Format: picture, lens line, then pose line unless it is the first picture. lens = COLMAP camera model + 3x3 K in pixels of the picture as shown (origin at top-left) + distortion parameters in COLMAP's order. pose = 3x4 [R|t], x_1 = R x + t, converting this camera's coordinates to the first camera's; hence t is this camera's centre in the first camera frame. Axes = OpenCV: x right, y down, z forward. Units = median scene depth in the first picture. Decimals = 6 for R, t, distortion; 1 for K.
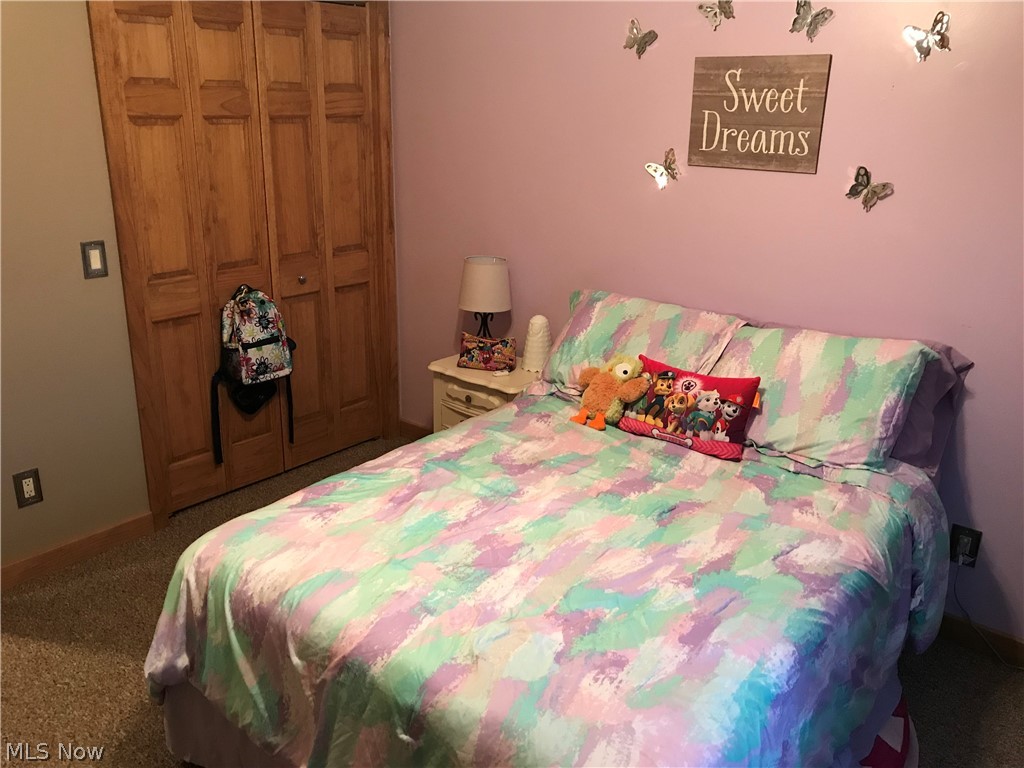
lens RADIAL K [[835.6, 0, 499.9], [0, 835.6, 380.3], [0, 0, 1]] dist [0.010163, 0.001958]
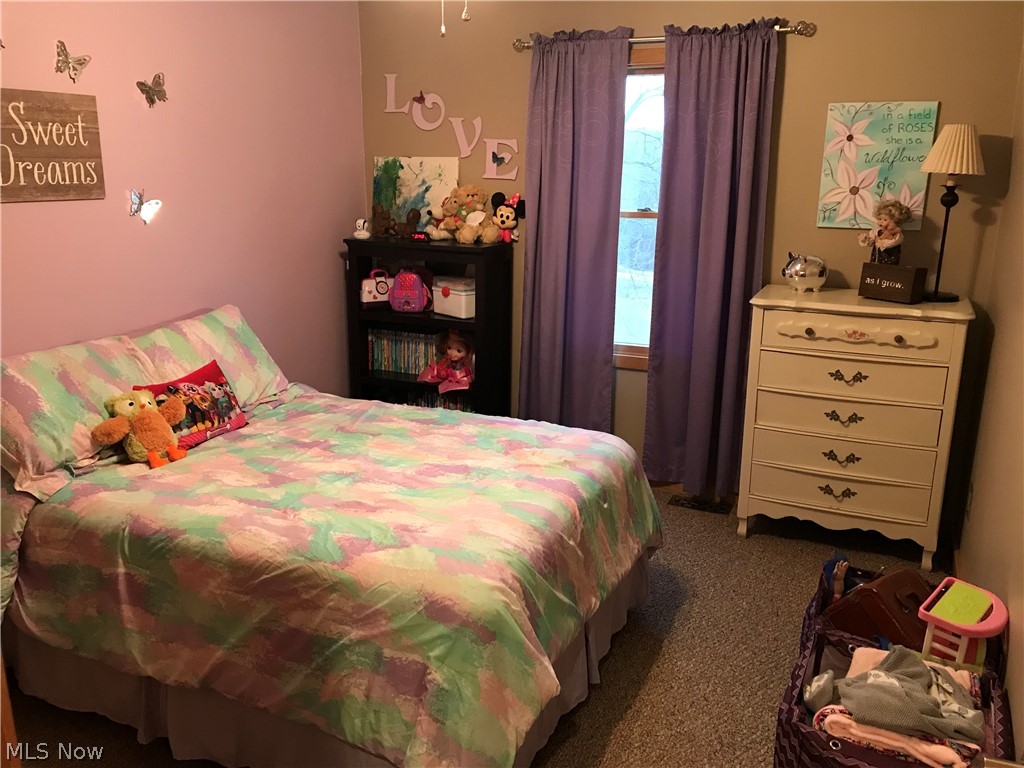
lens RADIAL K [[835.6, 0, 499.9], [0, 835.6, 380.3], [0, 0, 1]] dist [0.010163, 0.001958]
pose [[-0.253052, -0.264432, 0.930613, -0.893550], [0.296638, 0.894380, 0.334798, -0.249421], [-0.920853, 0.360776, -0.147884, 0.767838]]
